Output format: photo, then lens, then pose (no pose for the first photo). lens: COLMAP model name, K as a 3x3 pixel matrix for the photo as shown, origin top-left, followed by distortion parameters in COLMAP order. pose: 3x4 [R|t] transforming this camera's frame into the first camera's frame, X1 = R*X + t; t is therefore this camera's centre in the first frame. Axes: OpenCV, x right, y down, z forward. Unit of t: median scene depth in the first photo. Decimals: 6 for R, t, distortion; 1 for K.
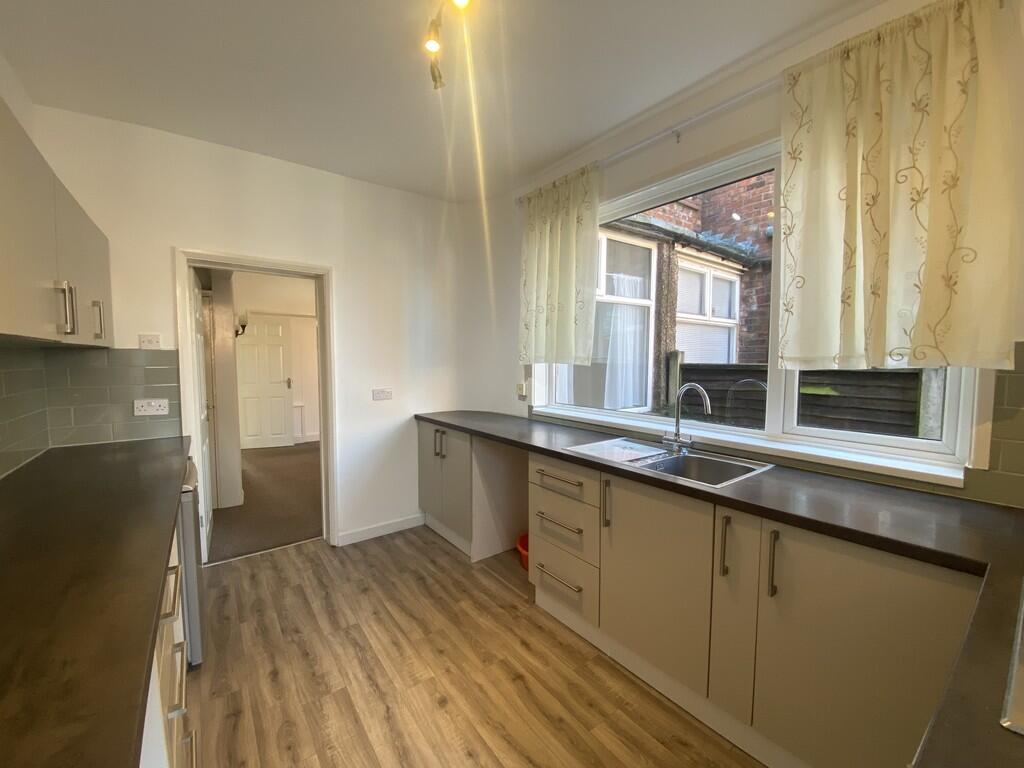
lens RADIAL K [[412.4, 0, 510.2], [0, 412.4, 382.1], [0, 0, 1]] dist [-0.003014, -0.001497]
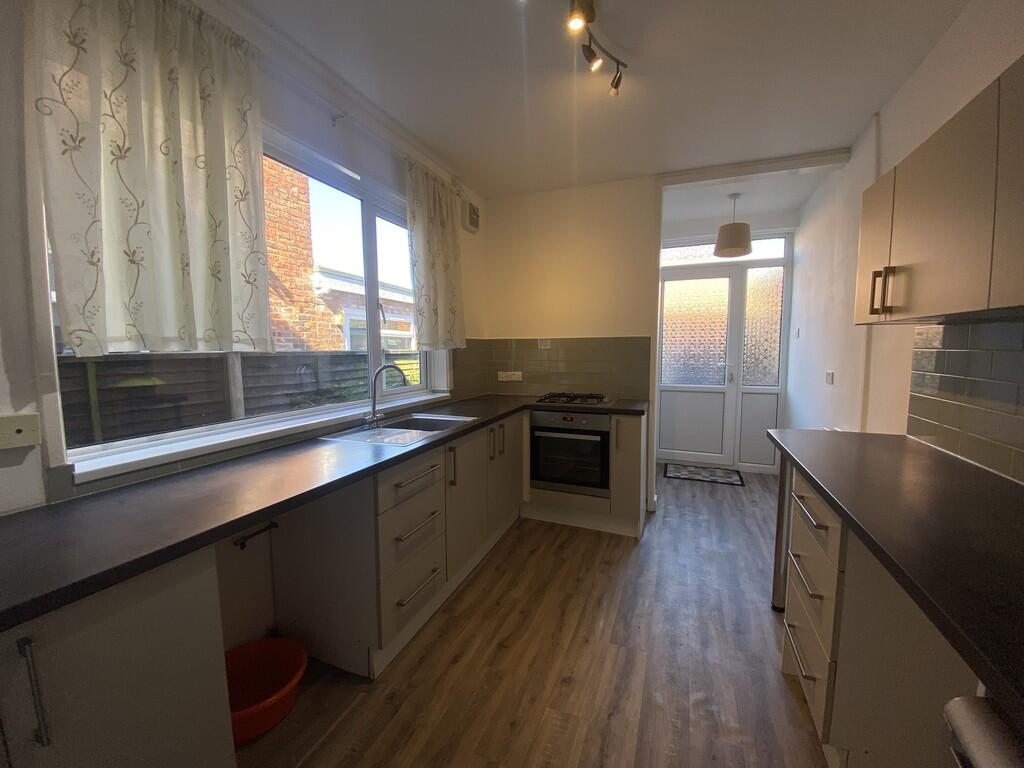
lens RADIAL K [[412.4, 0, 510.5], [0, 412.4, 381.3], [0, 0, 1]] dist [-0.003014, -0.001497]
pose [[-0.512136, -0.069402, 0.856096, -0.836276], [0.056669, 0.991828, 0.114306, -0.071146], [-0.857033, 0.107054, -0.504018, 1.425663]]
